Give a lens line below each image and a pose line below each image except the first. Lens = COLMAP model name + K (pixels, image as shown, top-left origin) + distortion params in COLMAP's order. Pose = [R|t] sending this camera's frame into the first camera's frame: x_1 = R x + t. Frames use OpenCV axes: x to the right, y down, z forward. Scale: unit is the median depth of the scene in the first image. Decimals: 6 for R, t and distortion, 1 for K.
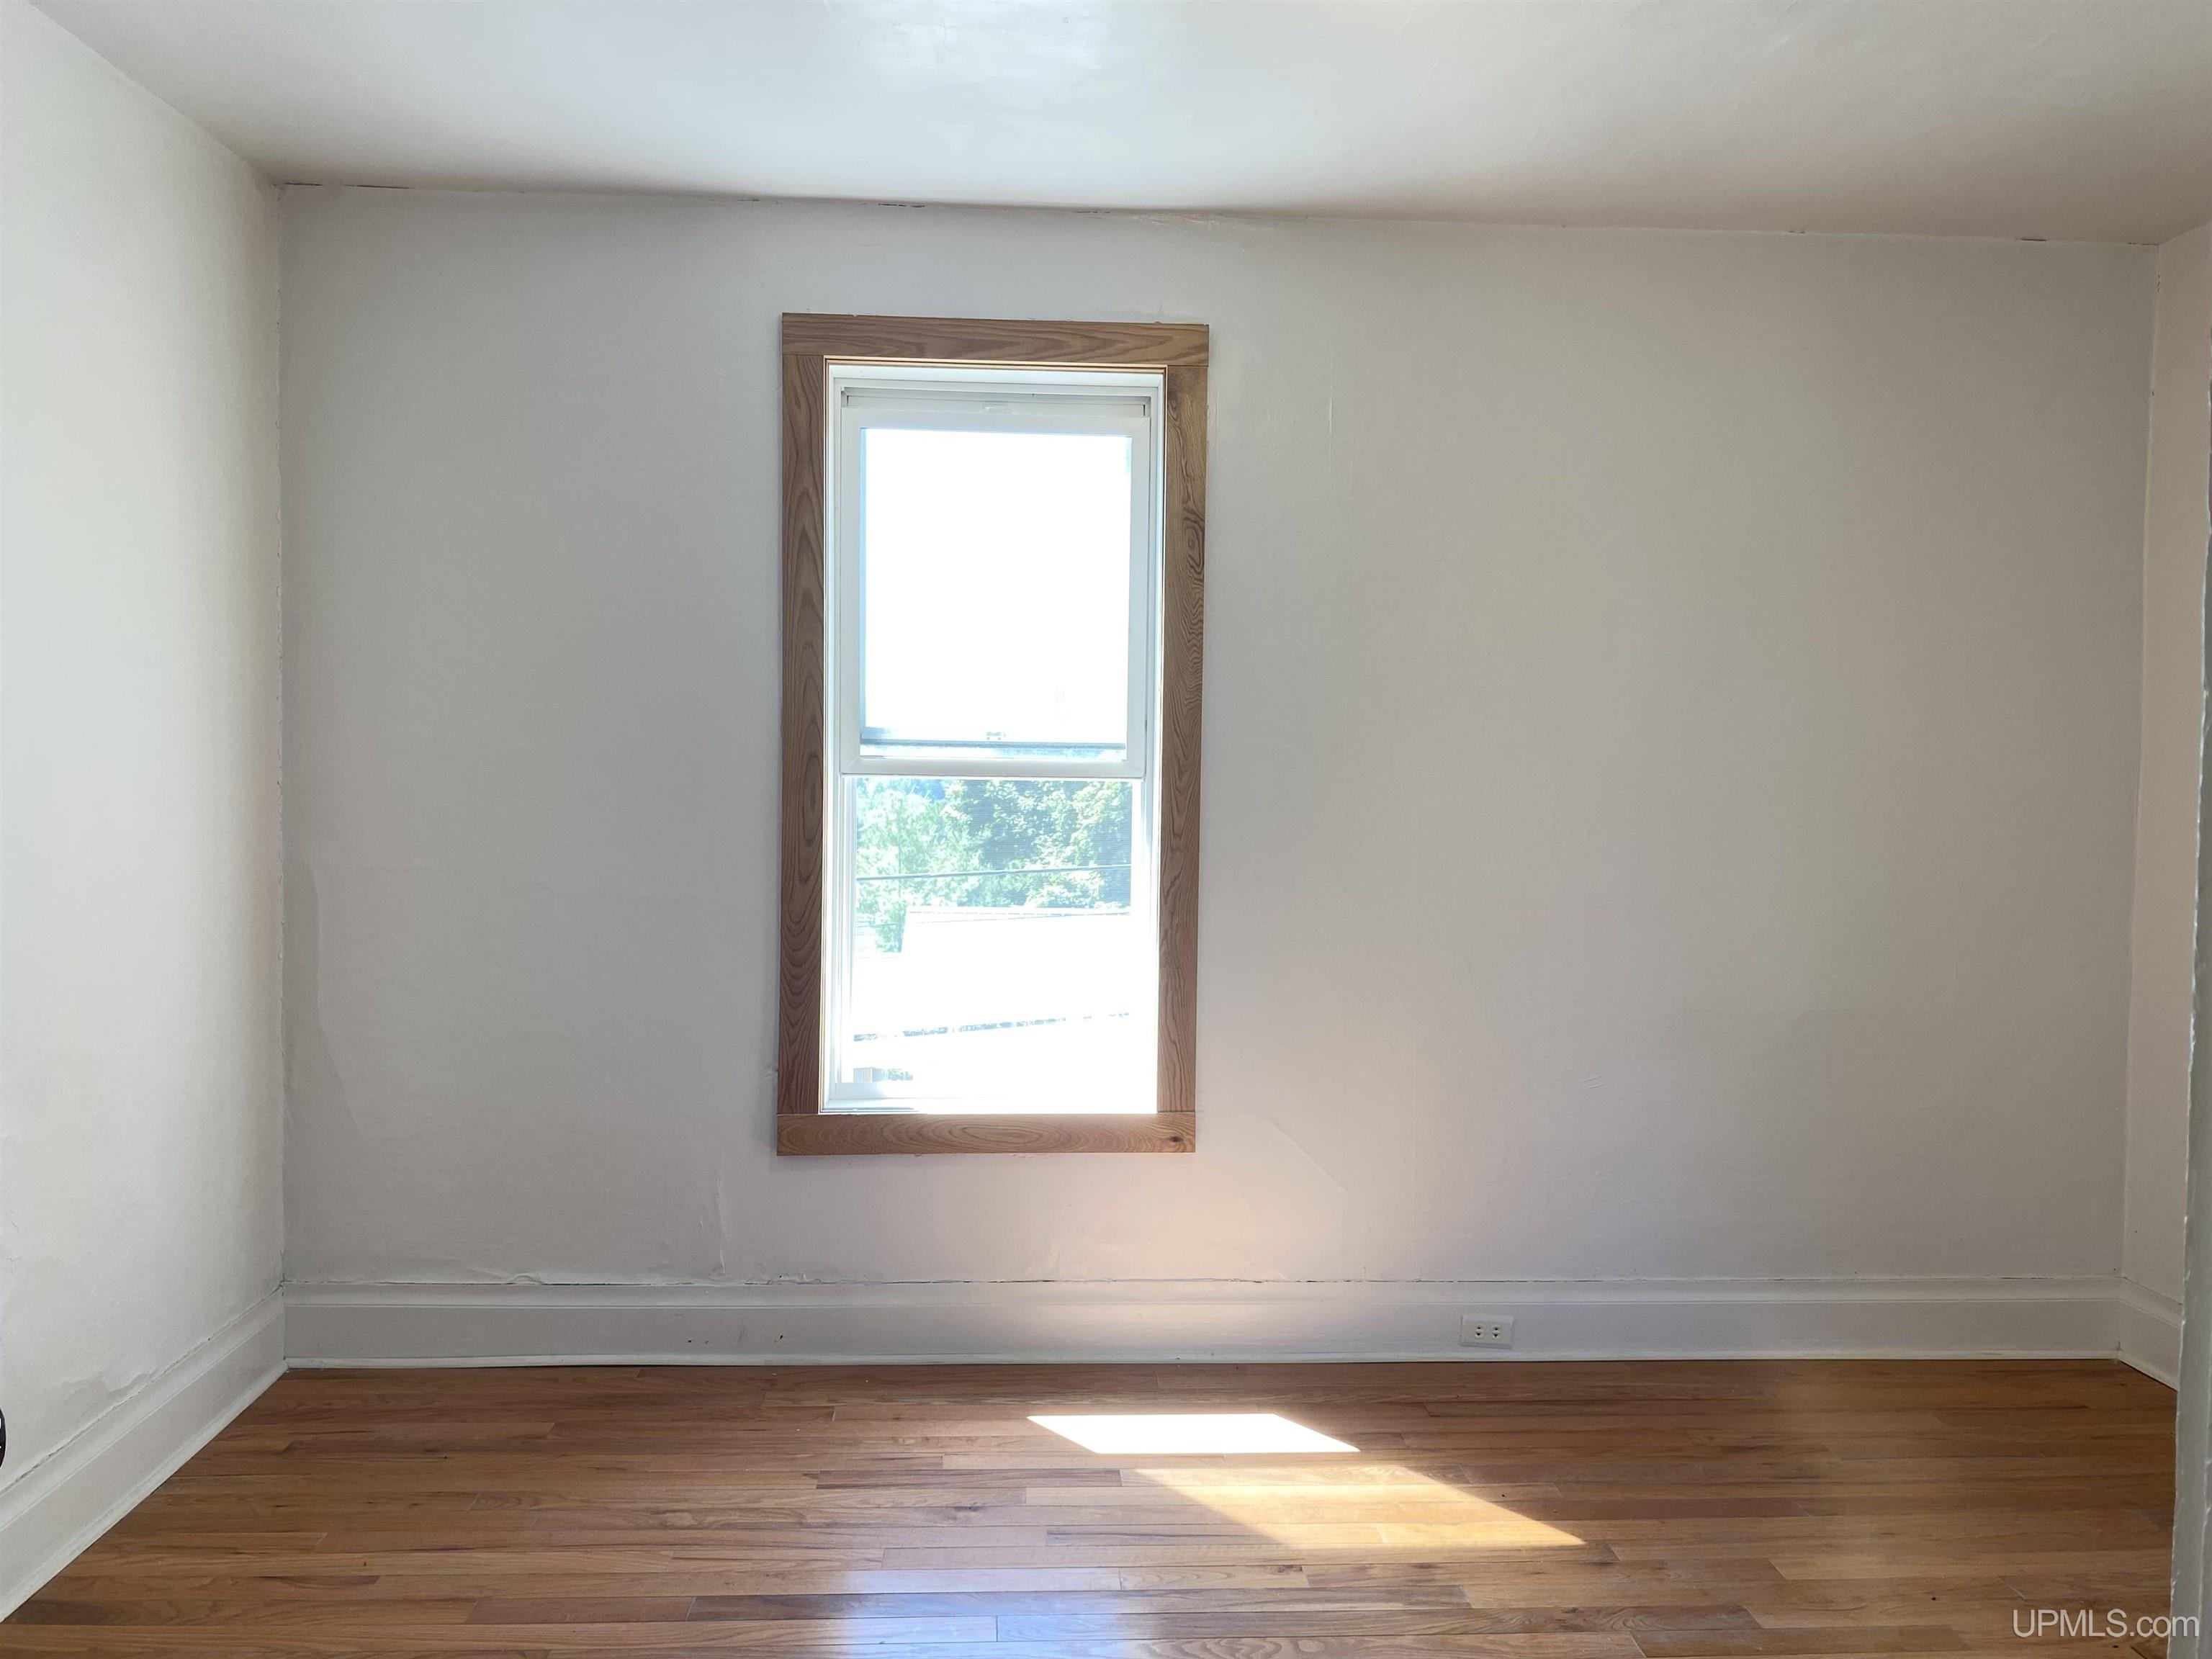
lens RADIAL K [[1681.3, 0, 1106.0], [0, 1681.3, 829.5], [0, 0, 1]] dist [0.057708, -0.080510]
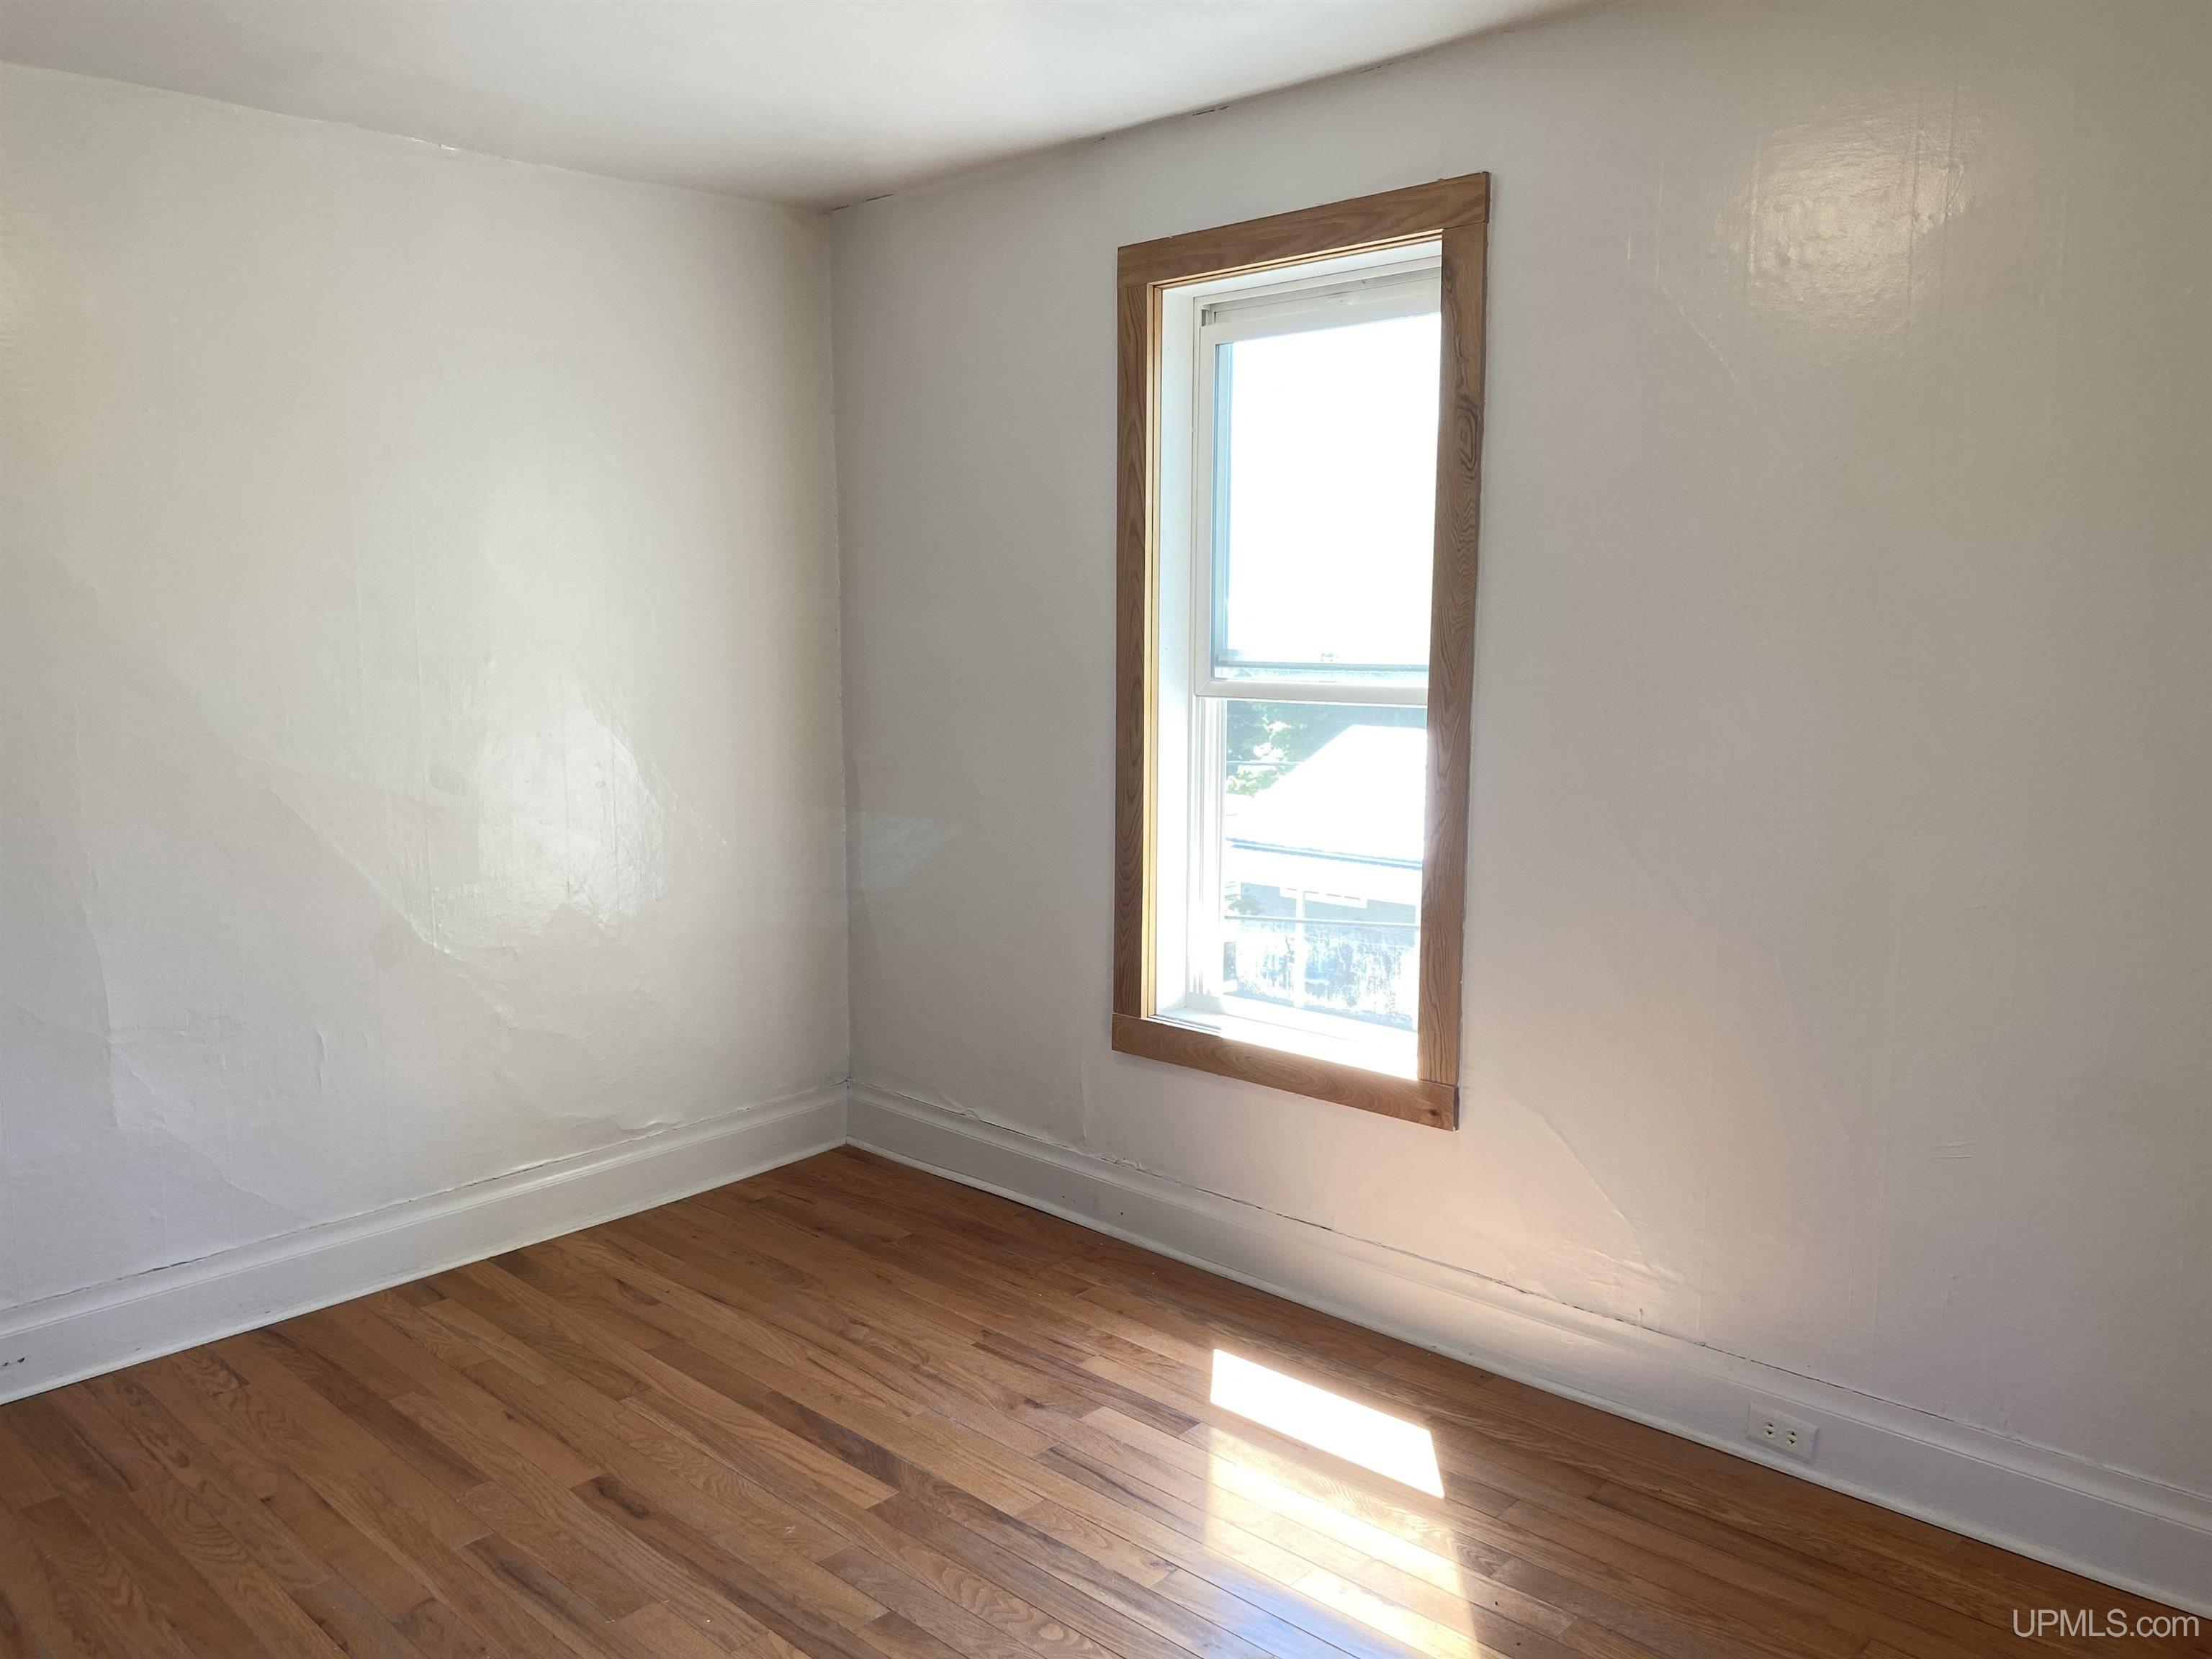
lens RADIAL K [[1681.3, 0, 1106.0], [0, 1681.3, 829.5], [0, 0, 1]] dist [0.057708, -0.080510]
pose [[0.685145, 0.079919, -0.724009, 0.573405], [-0.006753, 0.994617, 0.103398, -0.059501], [0.728375, -0.065953, 0.681997, 0.269085]]
